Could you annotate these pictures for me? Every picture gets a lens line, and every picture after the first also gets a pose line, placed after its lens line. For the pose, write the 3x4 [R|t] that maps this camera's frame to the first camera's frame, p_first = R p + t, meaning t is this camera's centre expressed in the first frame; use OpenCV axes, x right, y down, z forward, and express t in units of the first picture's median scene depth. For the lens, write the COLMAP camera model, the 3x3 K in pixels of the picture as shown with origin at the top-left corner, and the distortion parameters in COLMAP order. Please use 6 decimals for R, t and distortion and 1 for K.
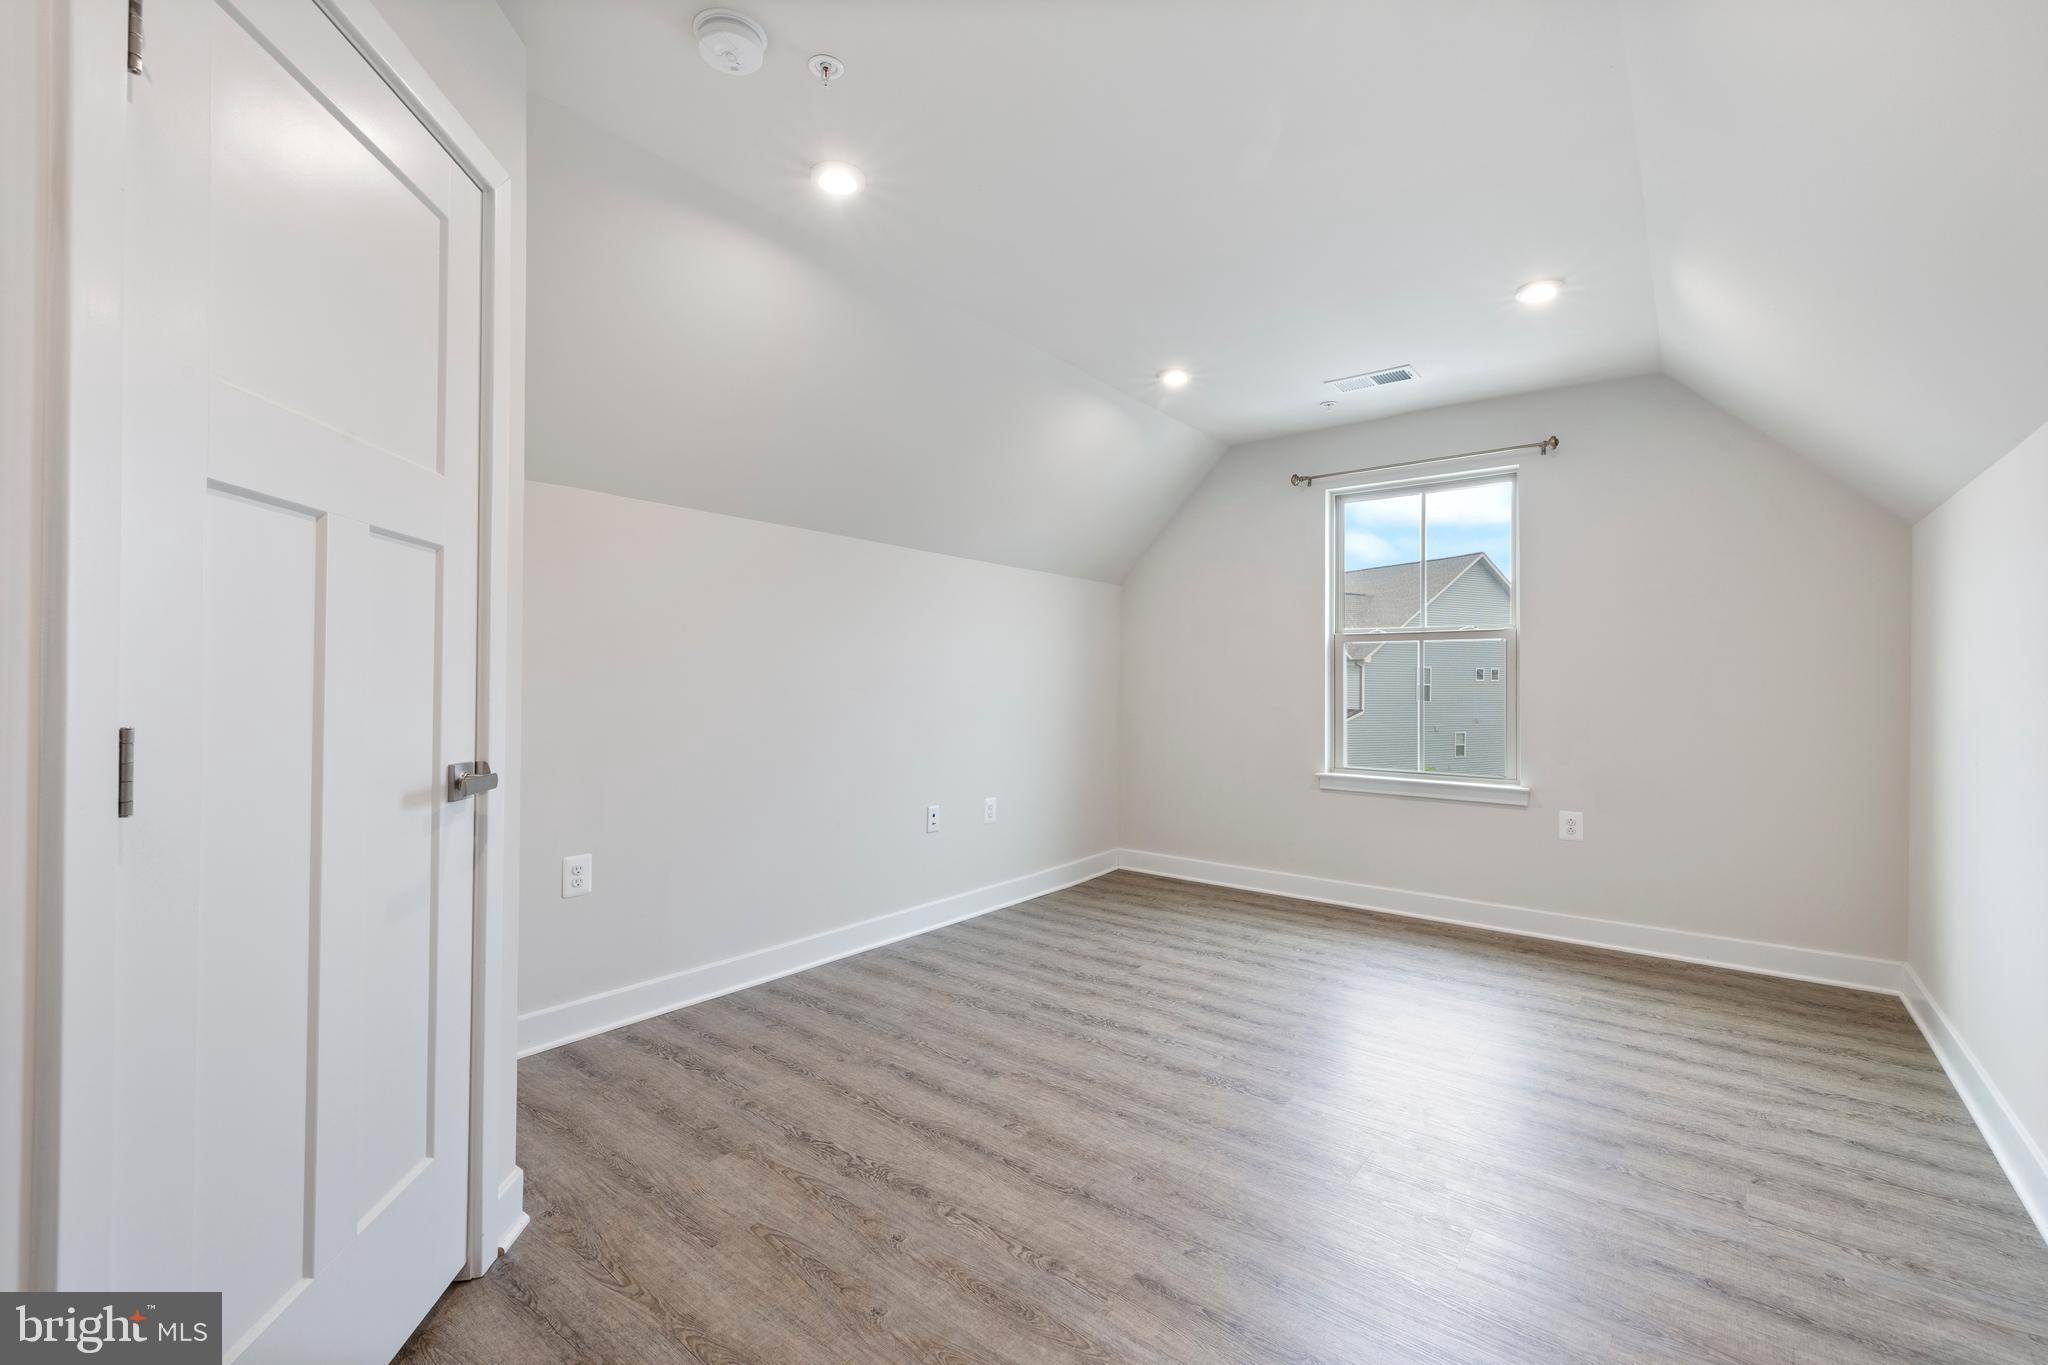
lens RADIAL K [[863.1, 0, 1025.8], [0, 863.1, 675.0], [0, 0, 1]] dist [0.002613, 0.000831]
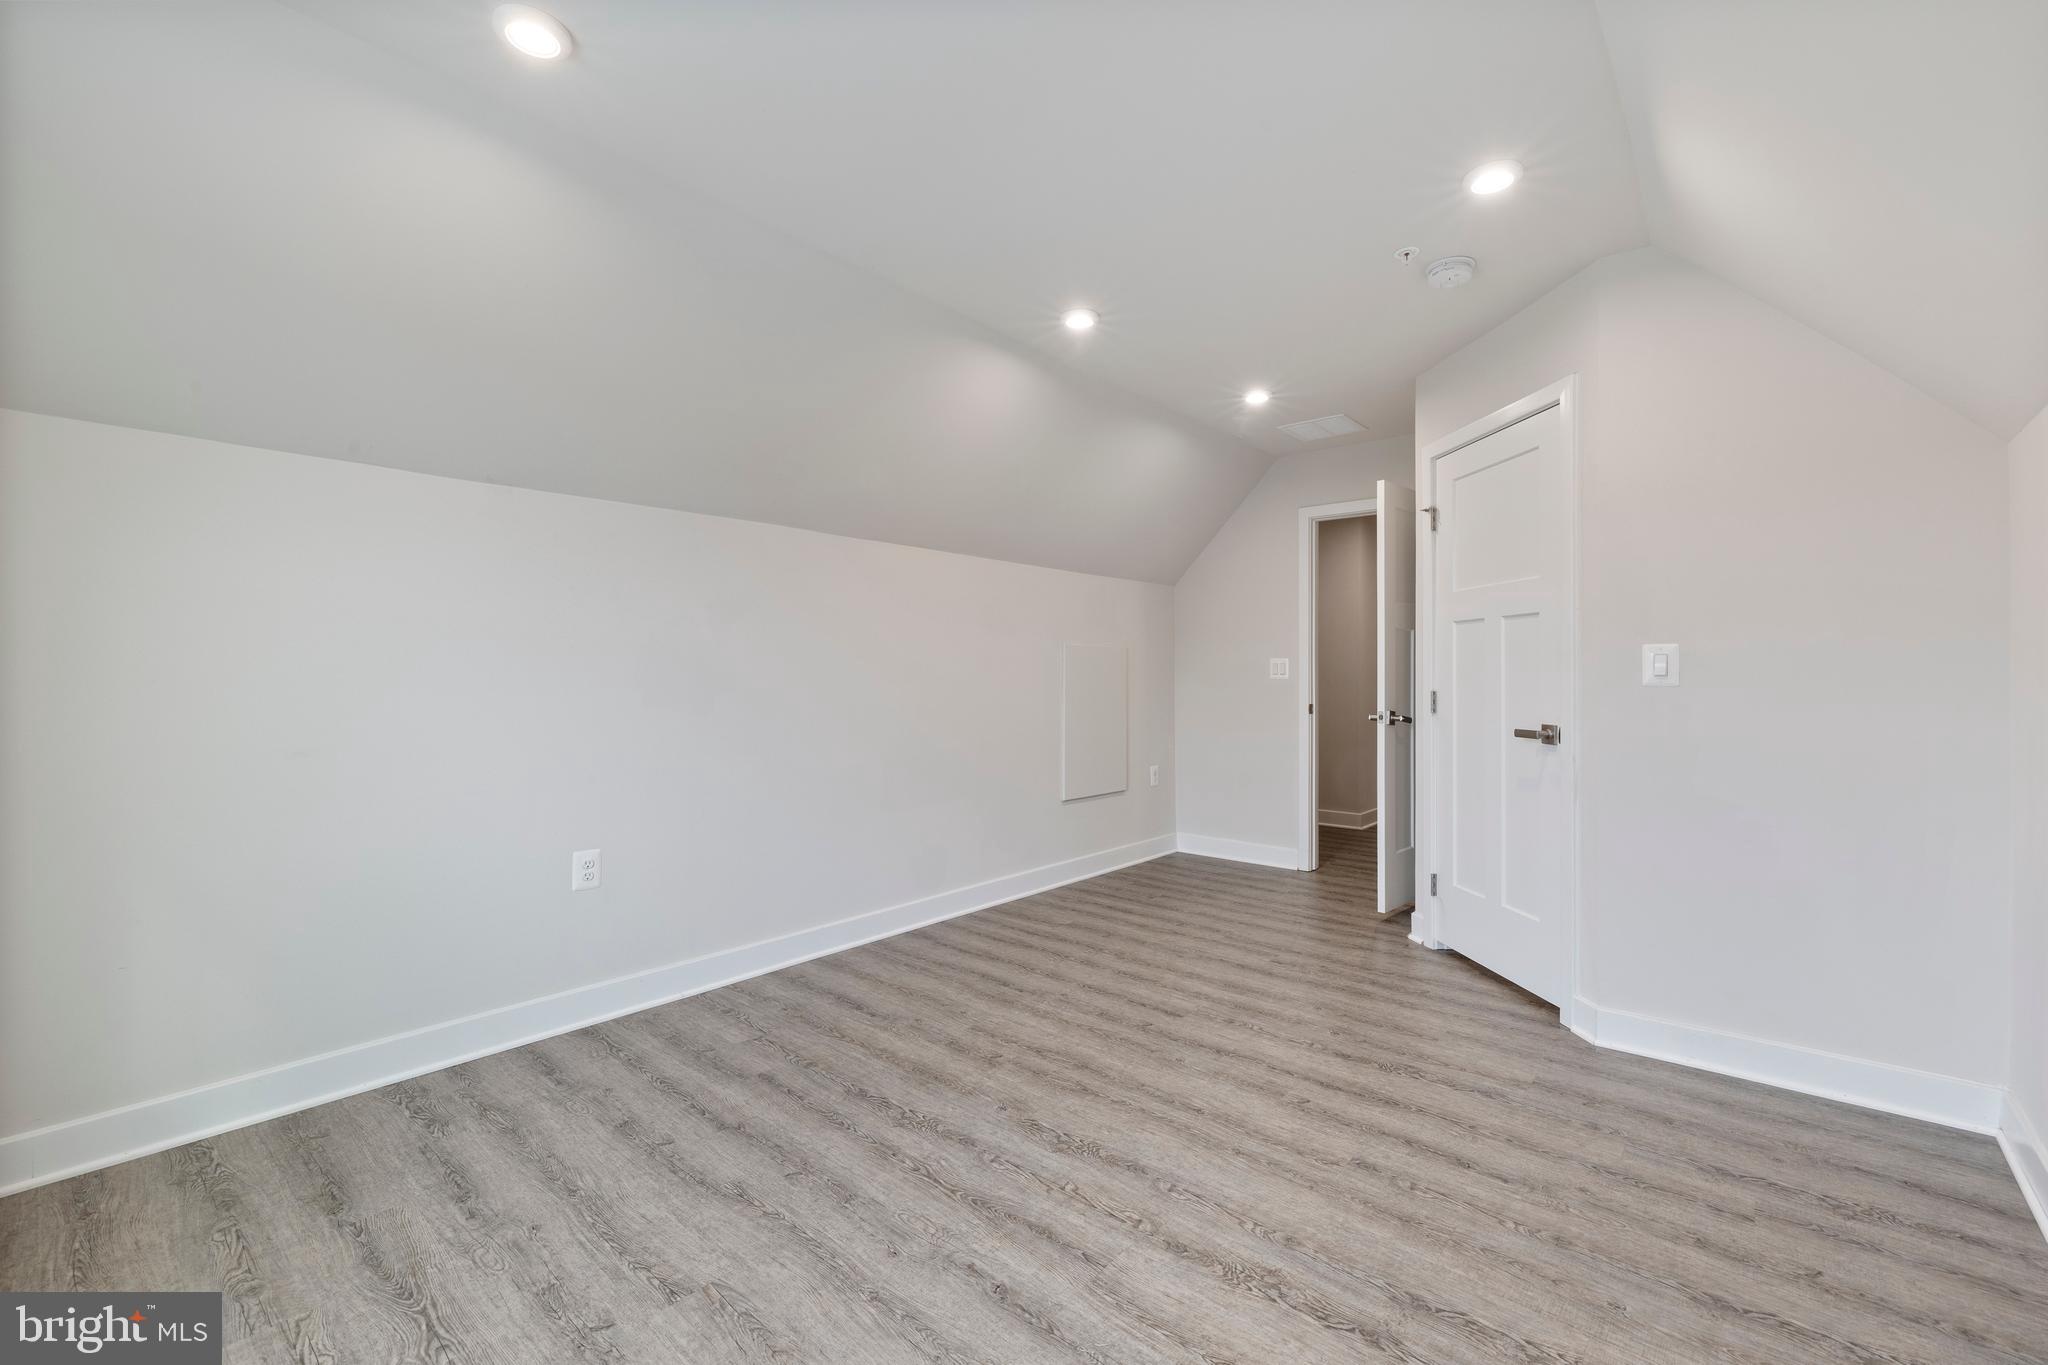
lens RADIAL K [[863.1, 0, 1026.5], [0, 863.1, 681.1], [0, 0, 1]] dist [0.002613, 0.000831]
pose [[-0.998919, -0.011280, 0.045099, 0.260033], [-0.011268, 0.999936, 0.000521, 0.013123], [-0.045102, 0.000012, -0.998982, 1.936566]]
